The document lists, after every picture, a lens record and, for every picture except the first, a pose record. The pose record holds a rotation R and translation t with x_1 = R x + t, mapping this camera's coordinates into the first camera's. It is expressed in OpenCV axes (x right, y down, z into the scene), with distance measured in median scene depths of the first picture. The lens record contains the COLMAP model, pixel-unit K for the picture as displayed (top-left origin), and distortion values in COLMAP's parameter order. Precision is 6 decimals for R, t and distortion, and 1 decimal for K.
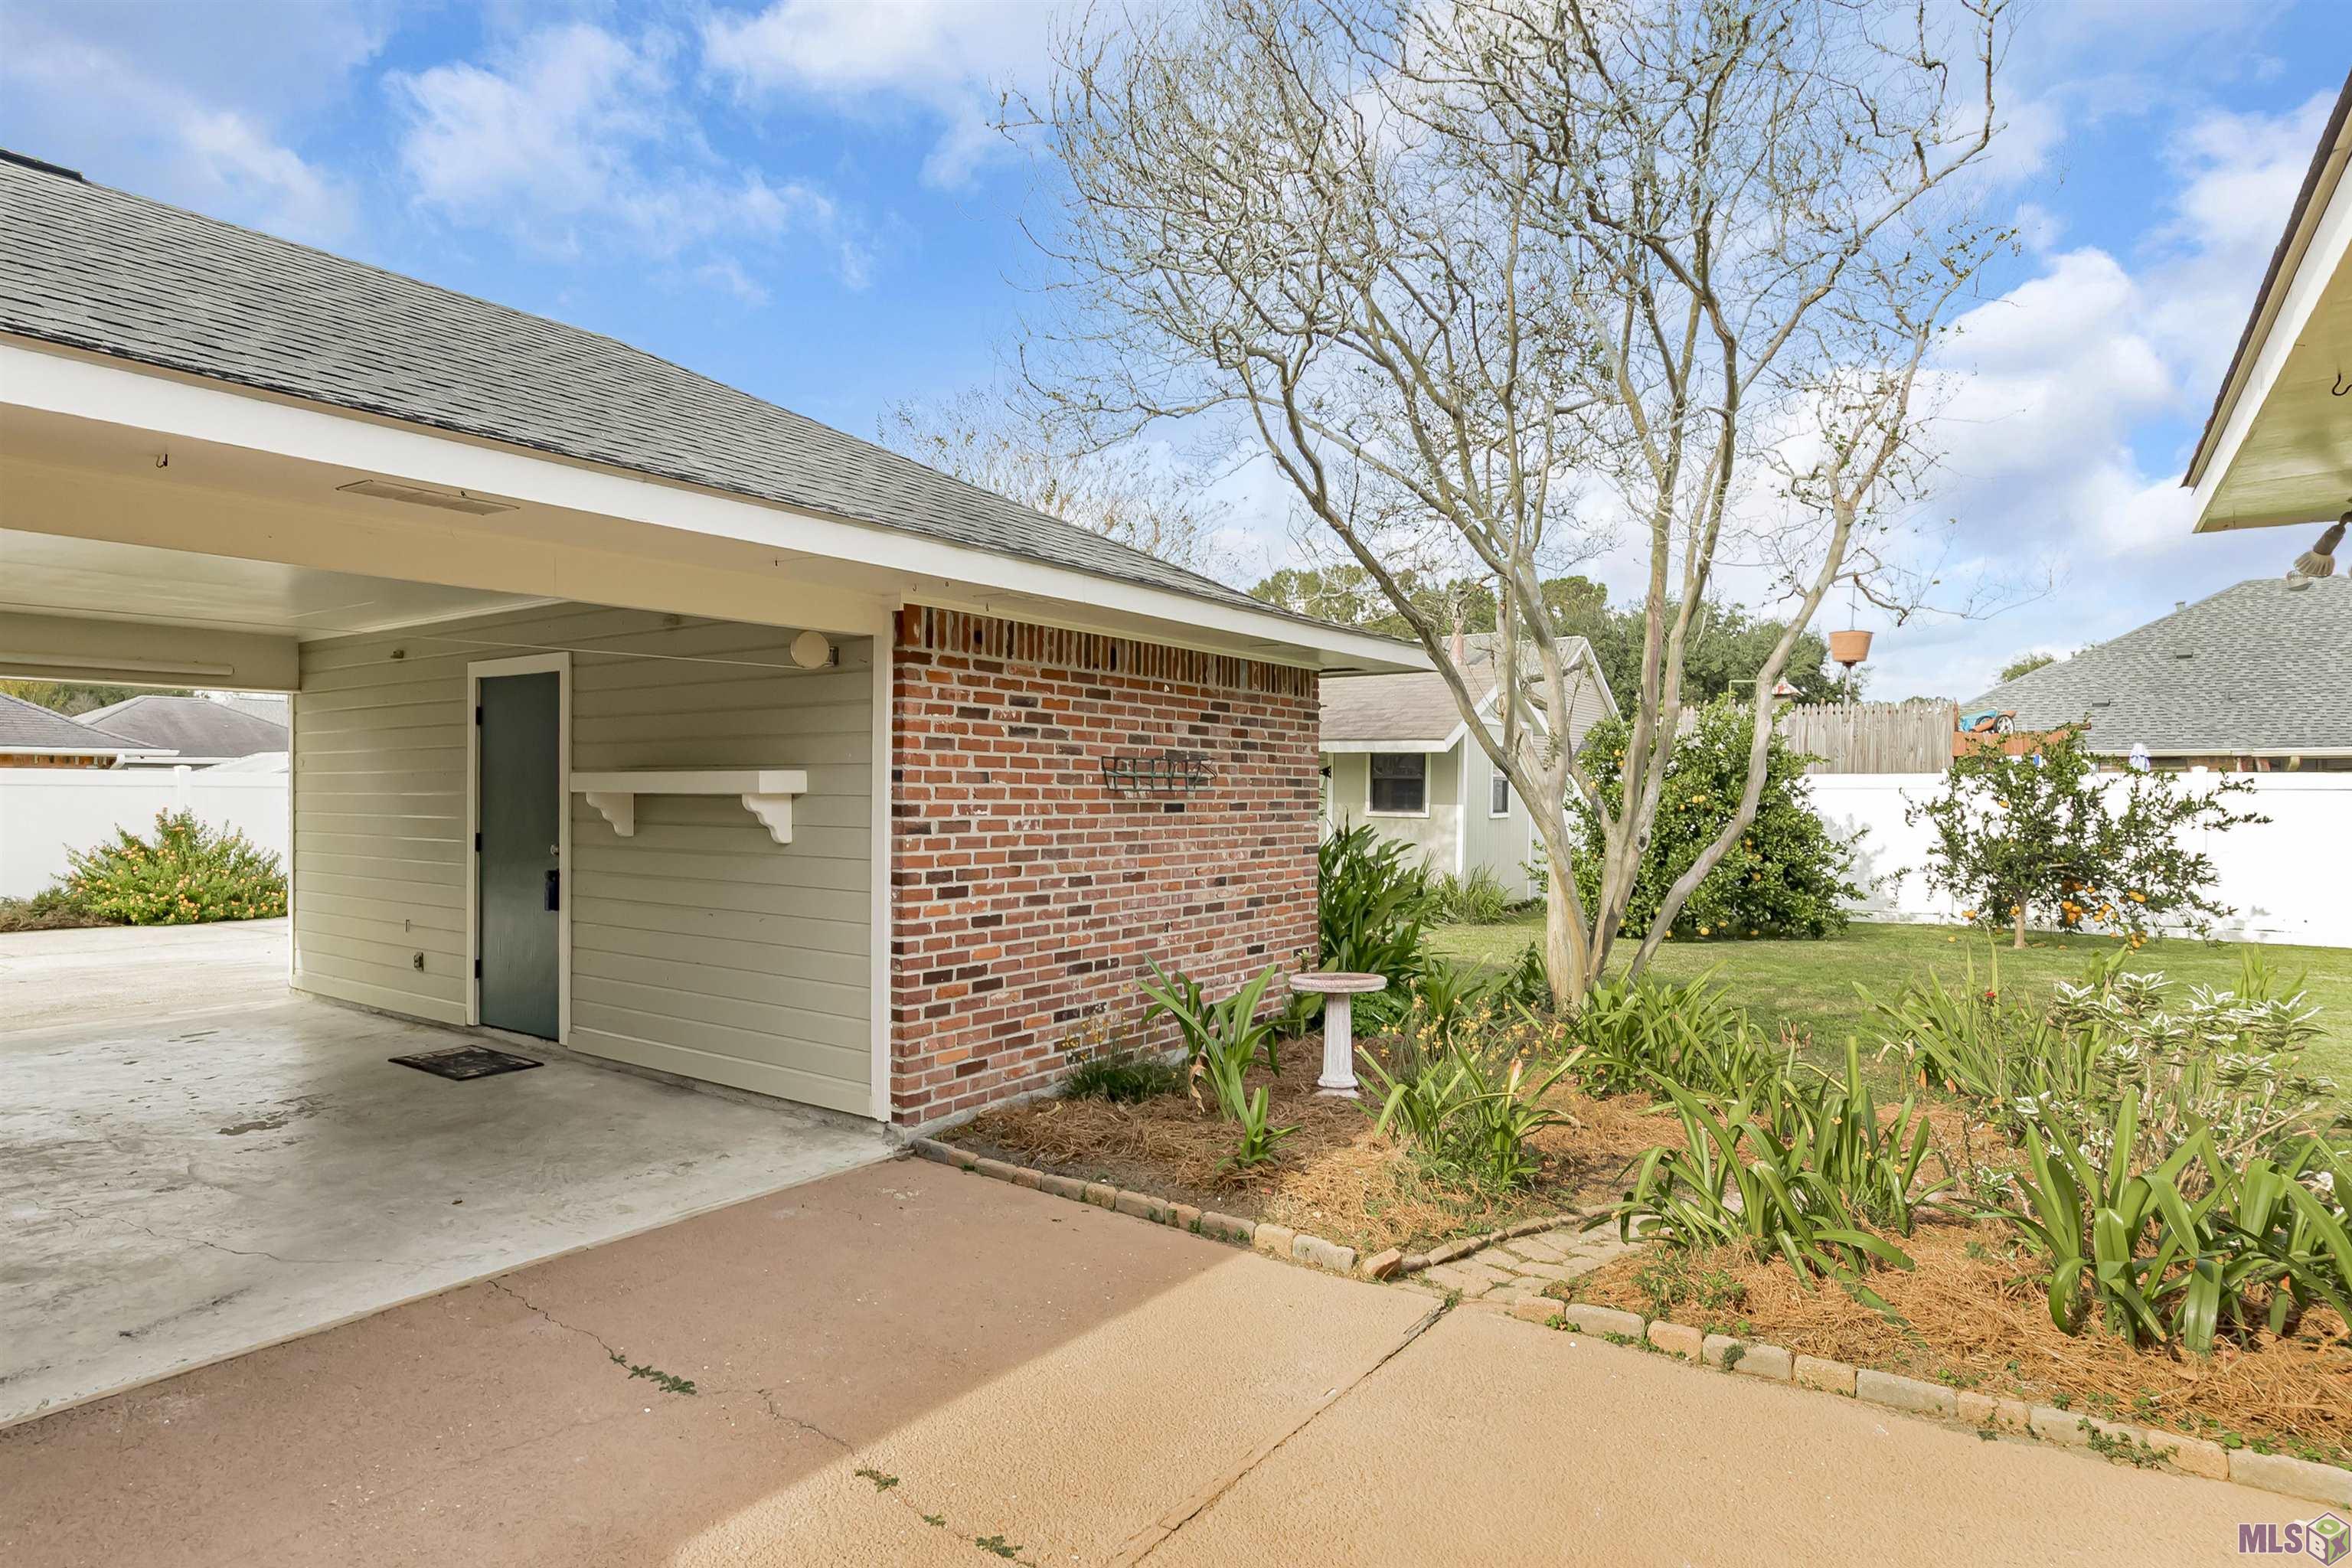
lens RADIAL K [[1374.3, 0, 1177.3], [0, 1374.3, 804.9], [0, 0, 1]] dist [0.008833, -0.002162]
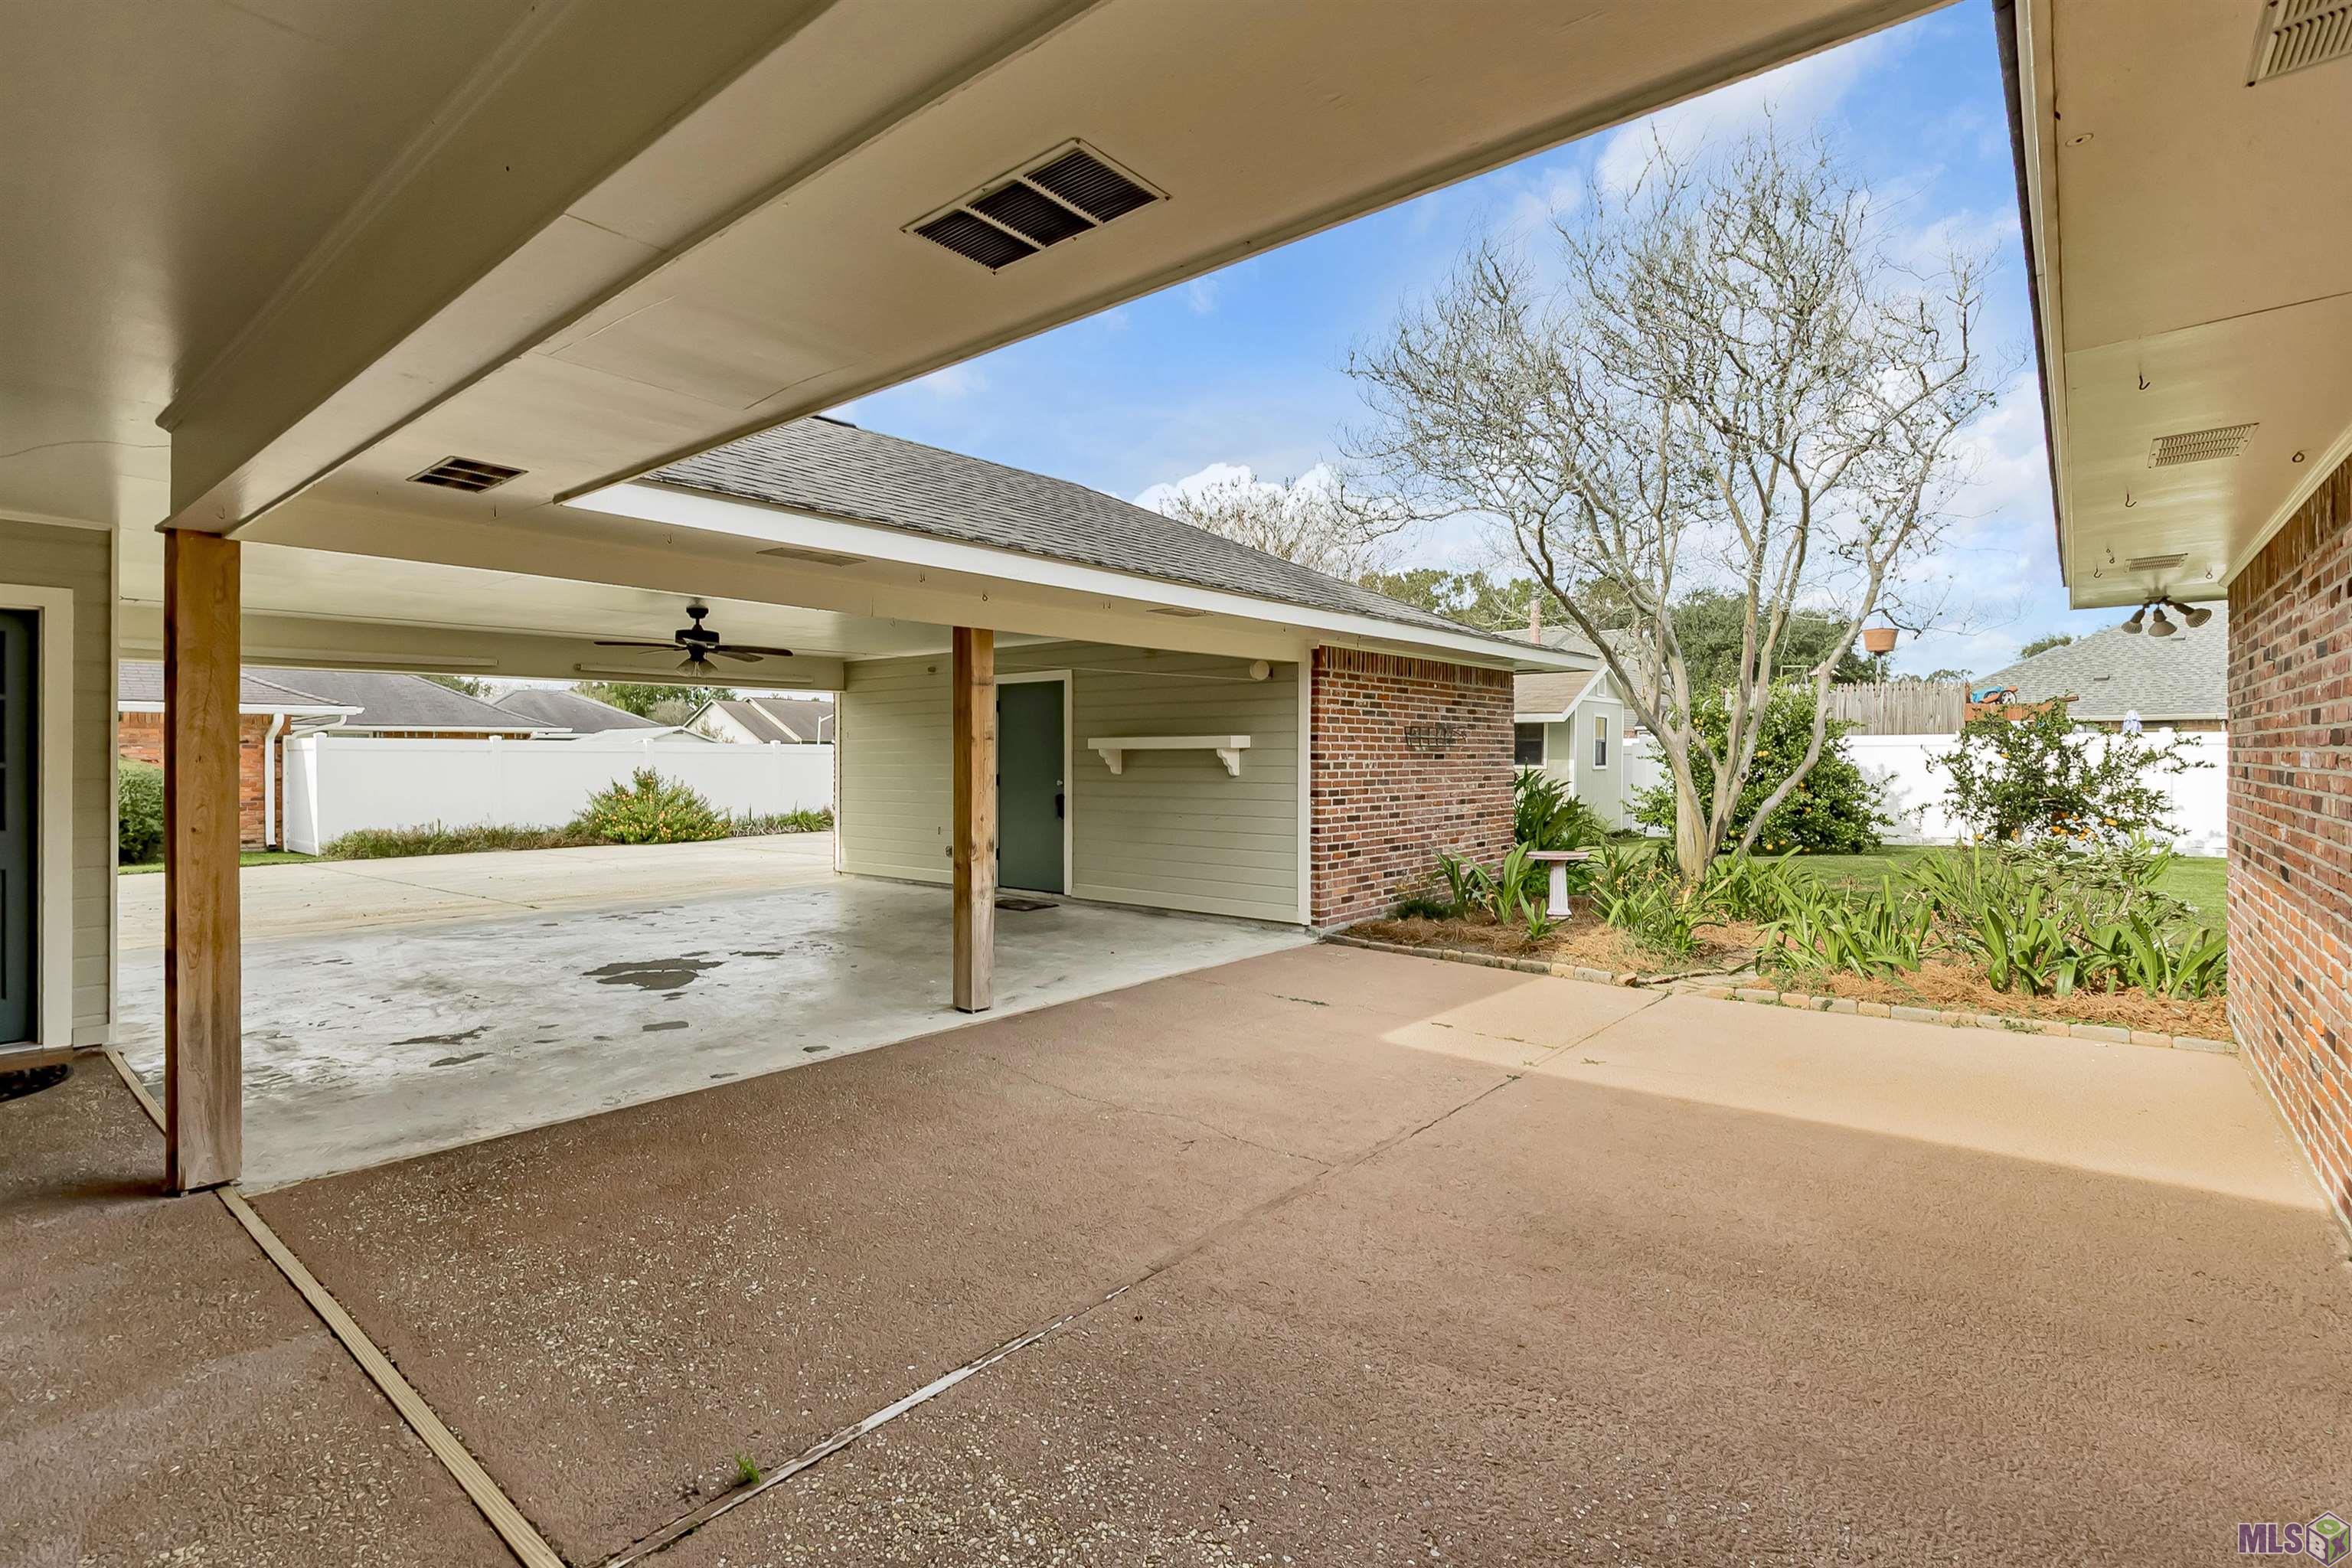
lens RADIAL K [[1096.2, 0, 1090.3], [0, 1096.2, 752.3], [0, 0, 1]] dist [-0.000574, -0.000122]
pose [[0.985595, -0.004615, -0.169057, -0.220692], [0.002430, 0.999911, -0.013124, 0.014987], [0.169103, 0.012524, 0.985519, -0.445070]]
